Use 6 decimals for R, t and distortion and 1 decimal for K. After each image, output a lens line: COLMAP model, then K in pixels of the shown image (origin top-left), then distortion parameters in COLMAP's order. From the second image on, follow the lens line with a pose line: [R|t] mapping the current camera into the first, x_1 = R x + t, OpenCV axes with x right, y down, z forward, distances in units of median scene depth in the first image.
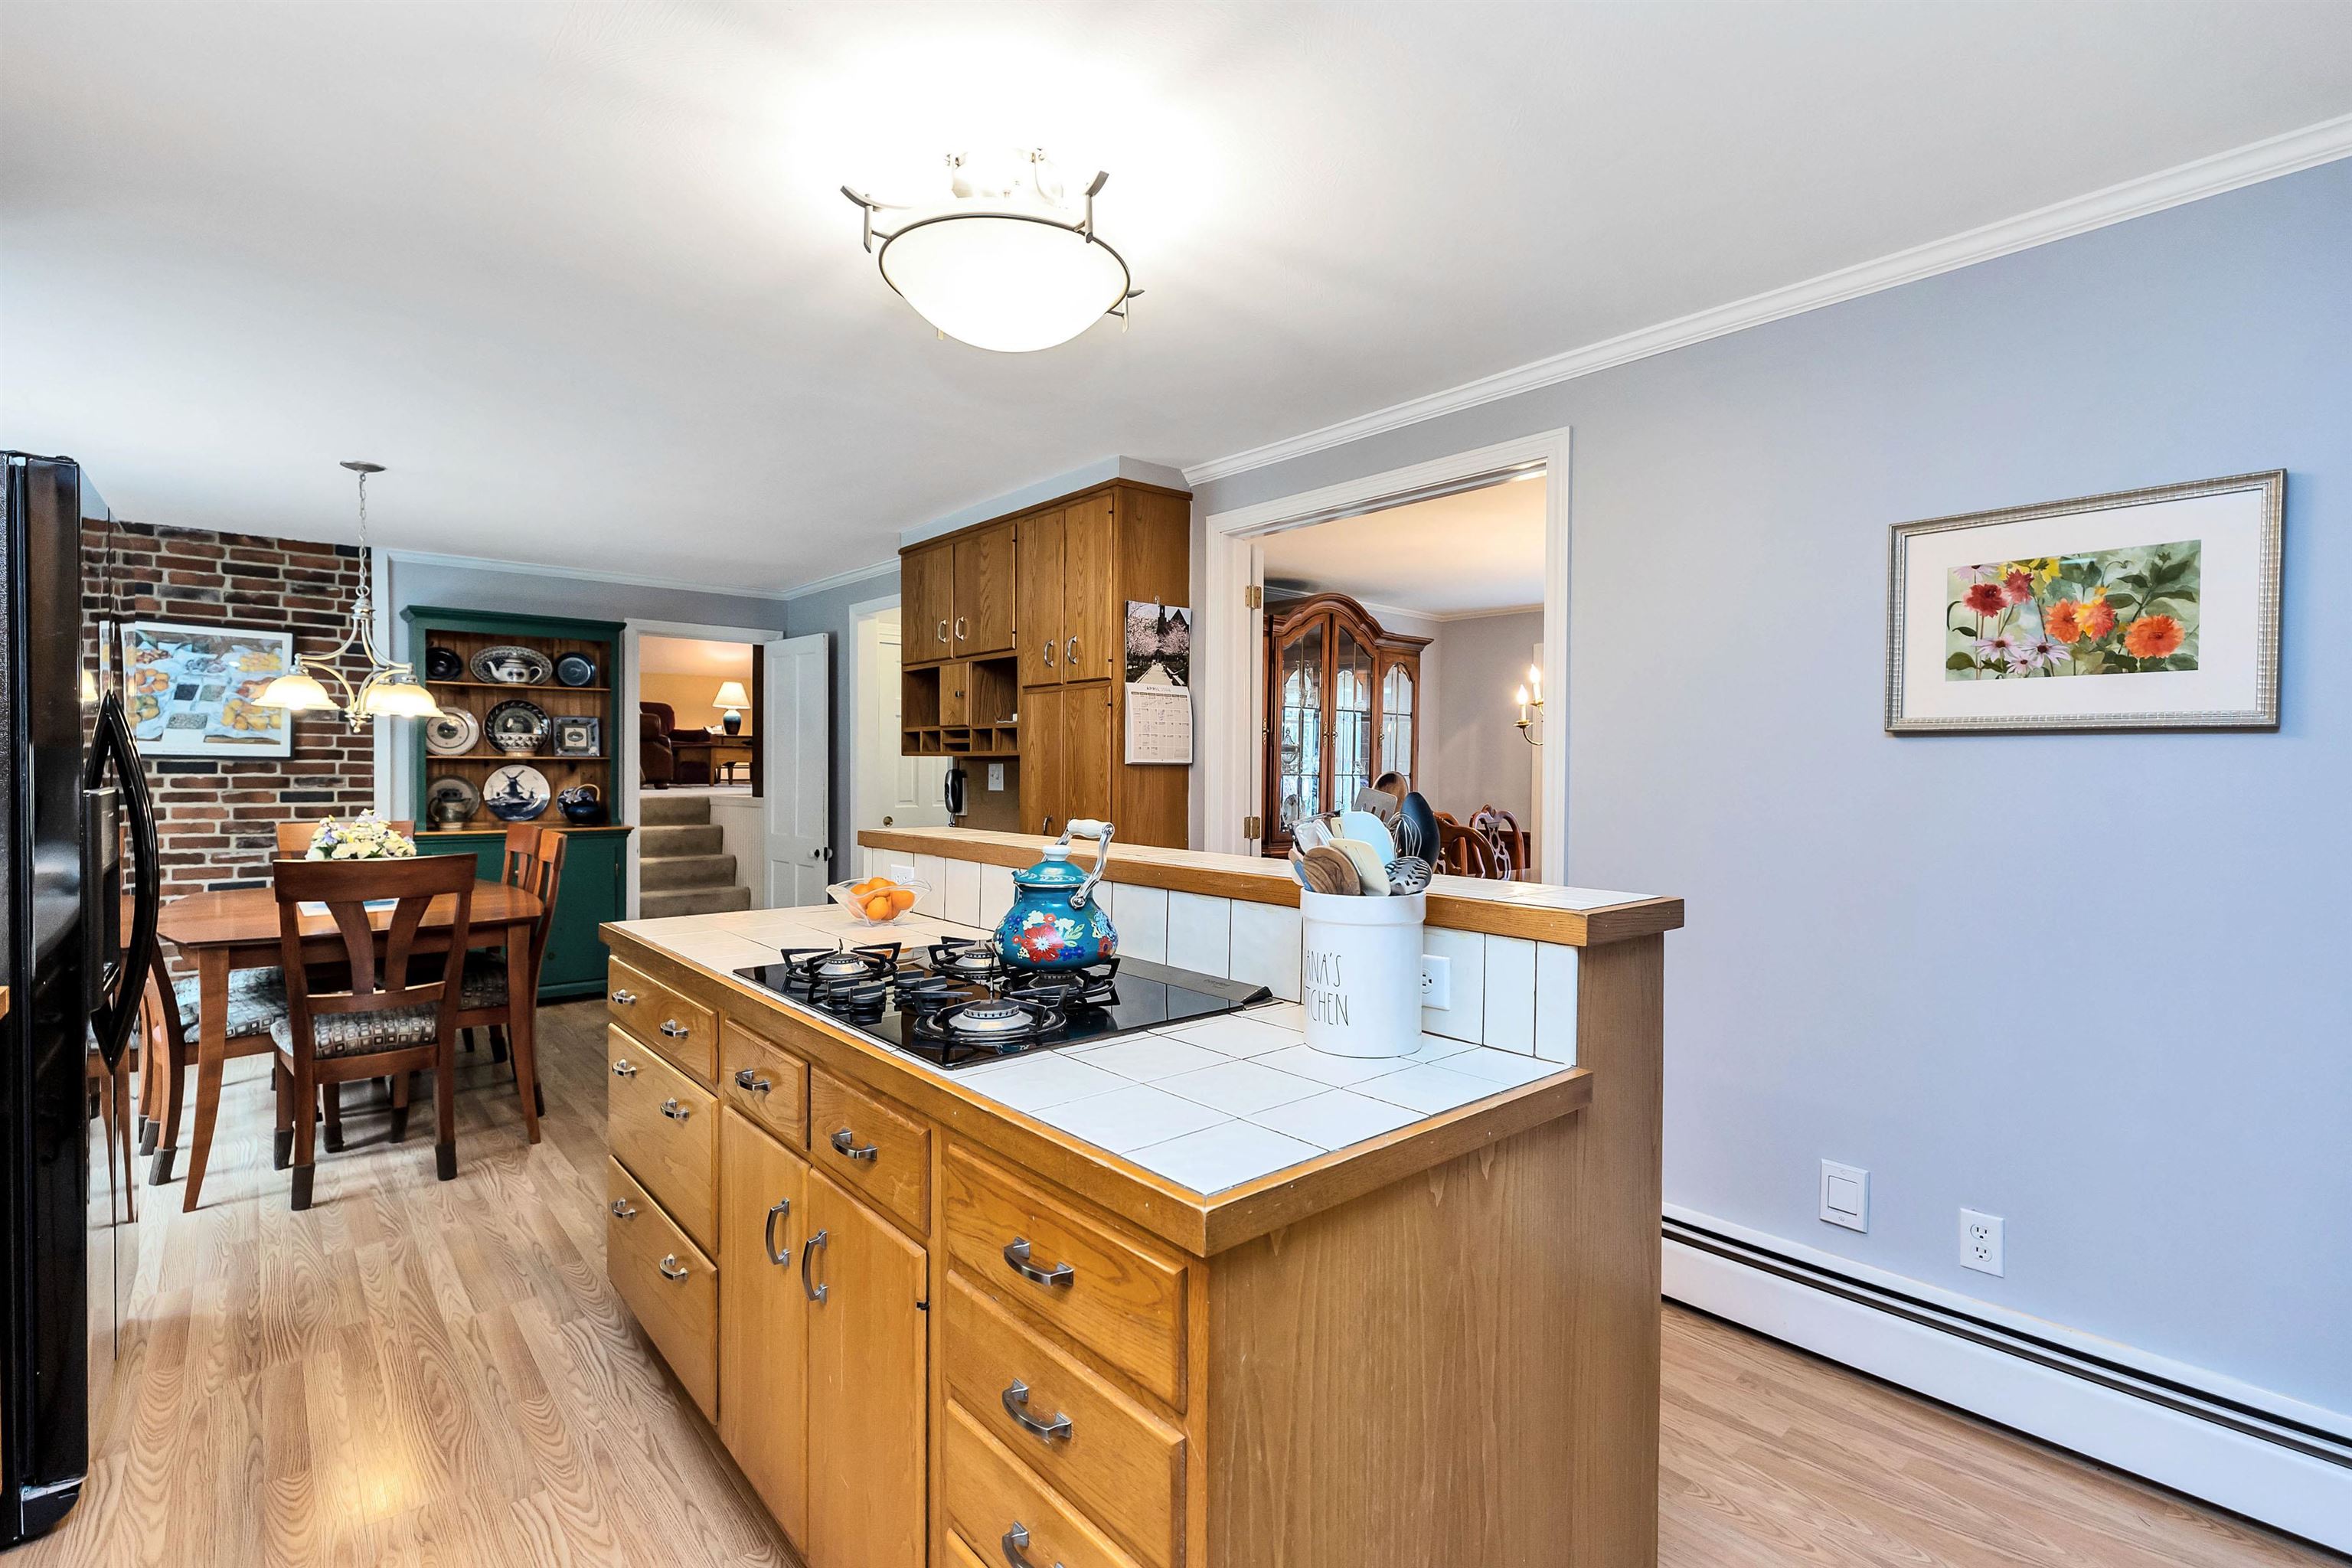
lens RADIAL K [[1061.6, 0, 1169.5], [0, 1061.6, 781.2], [0, 0, 1]] dist [-0.000084, -0.000346]
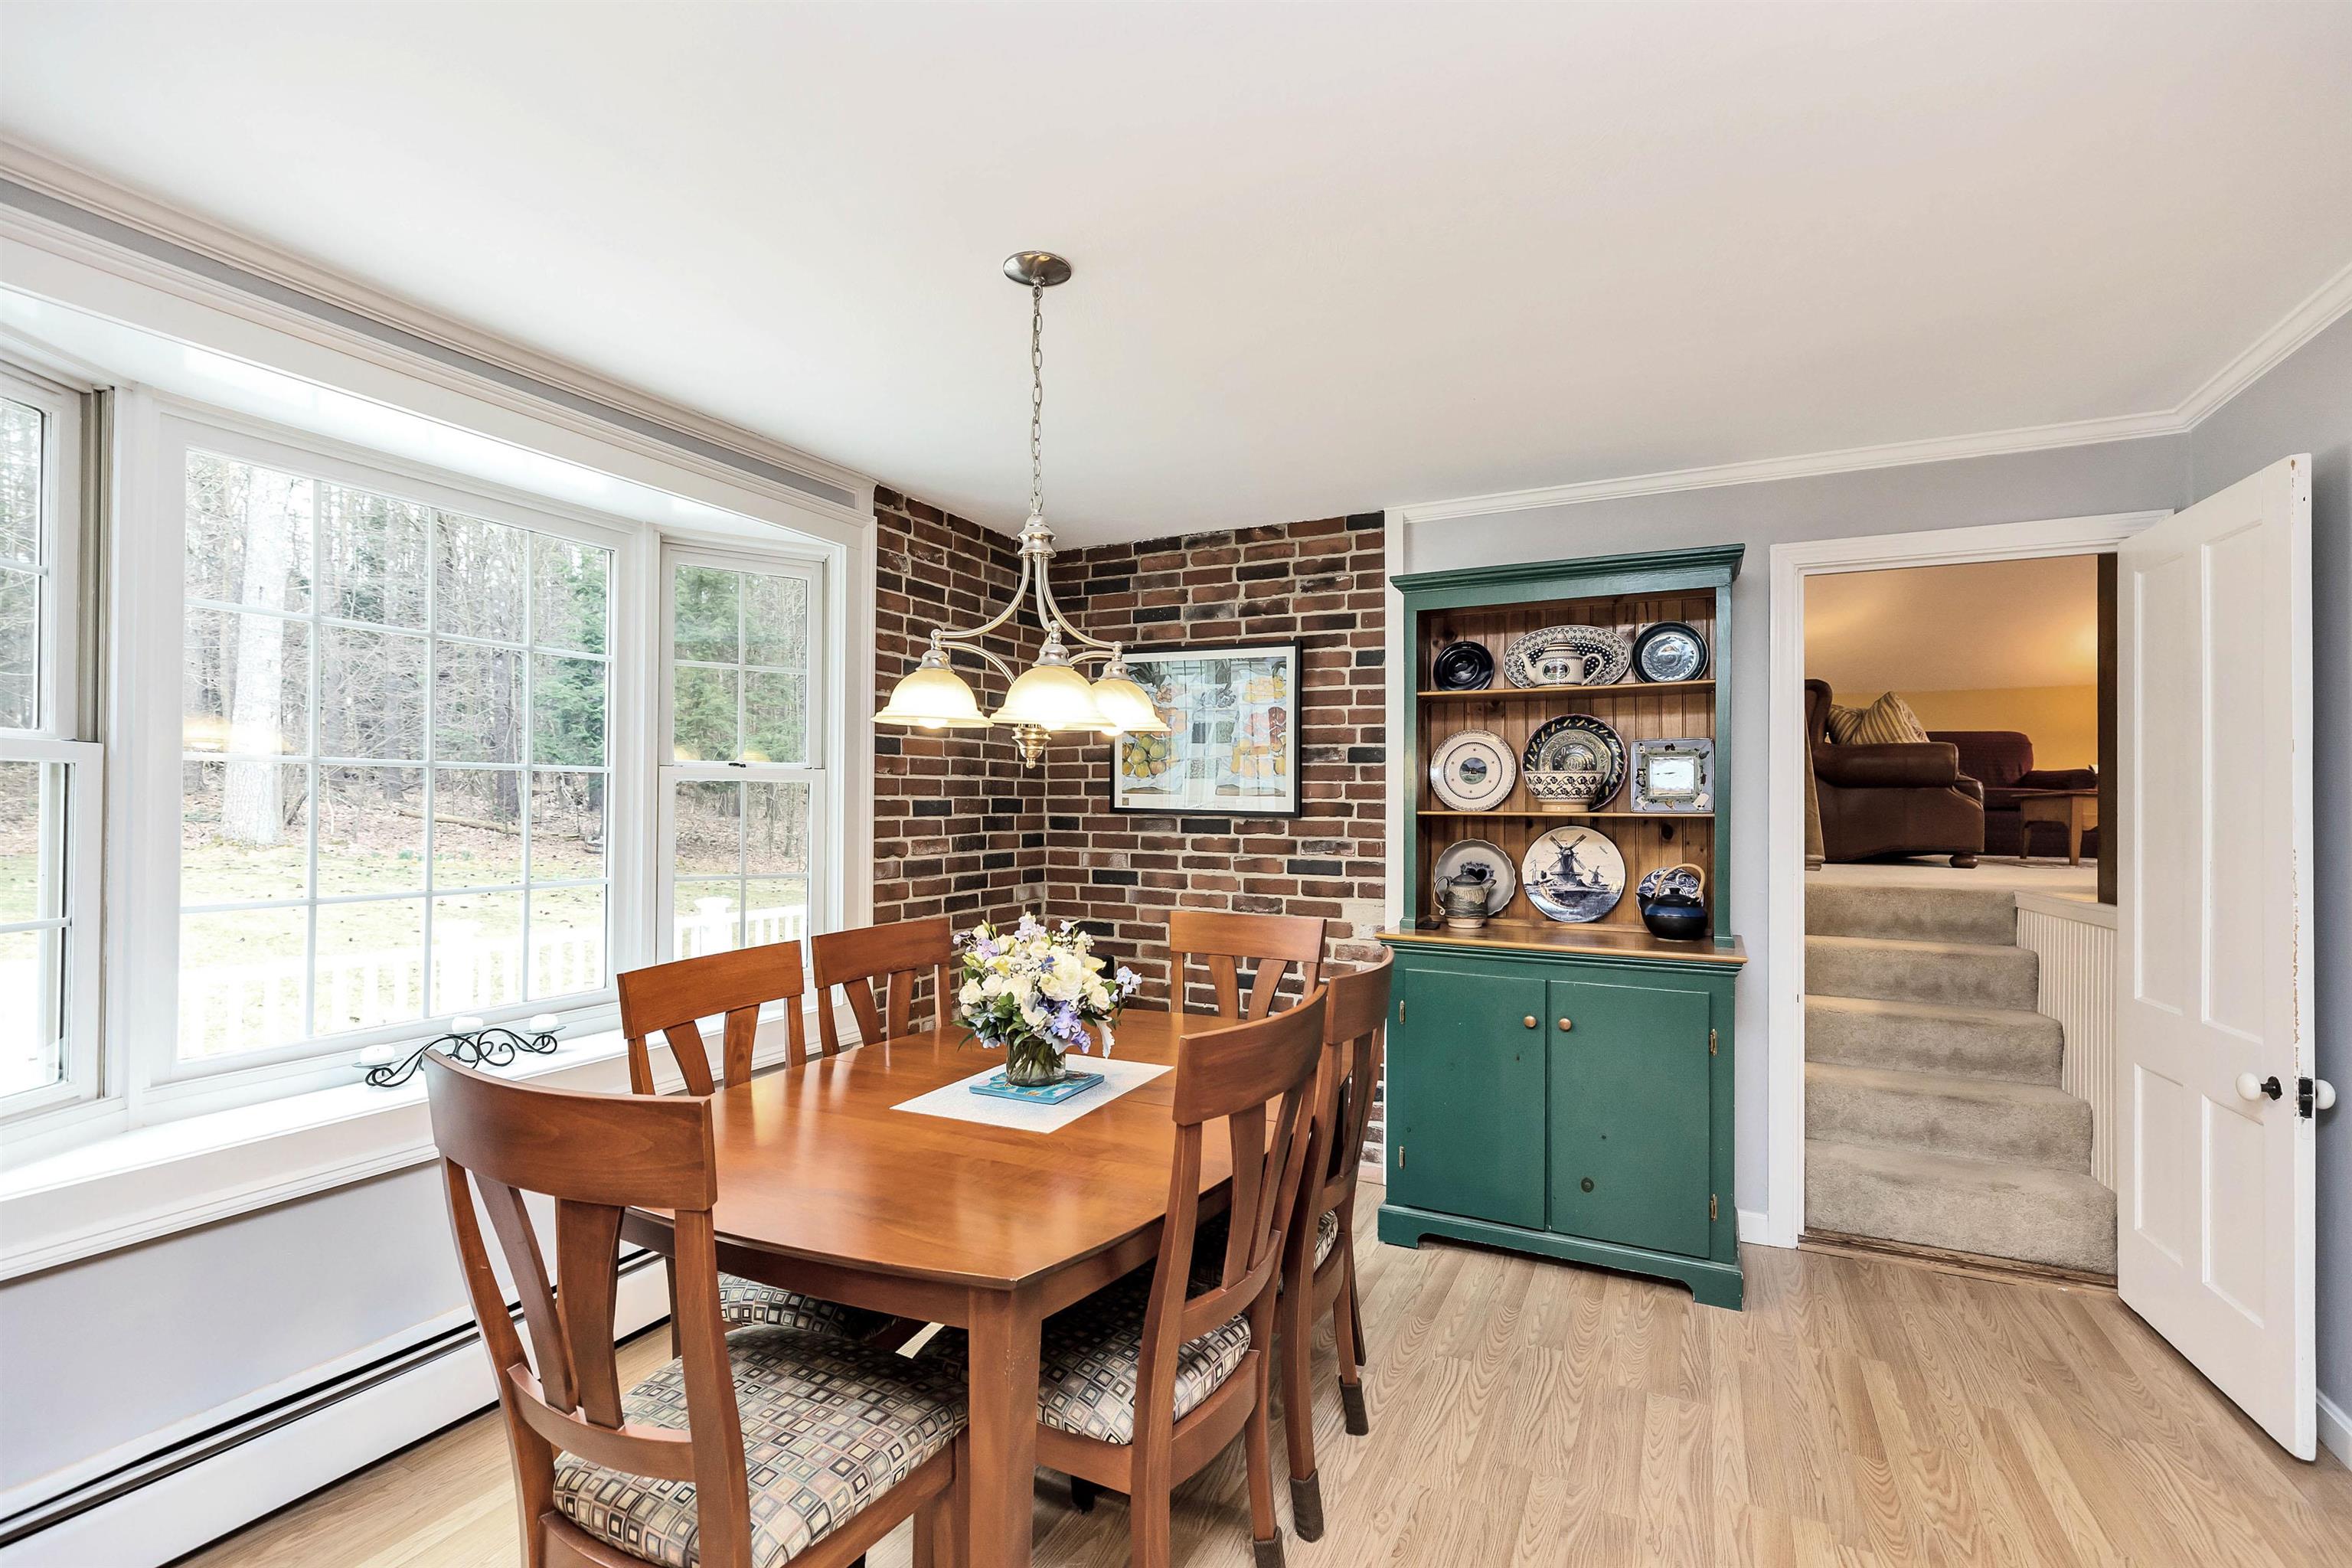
lens RADIAL K [[1061.6, 0, 1167.2], [0, 1061.6, 801.0], [0, 0, 1]] dist [-0.000084, -0.000346]
pose [[0.385541, -0.011296, -0.922621, -0.174398], [-0.020669, 0.999568, -0.020875, -0.013539], [0.922459, 0.027118, 0.385141, 0.617190]]
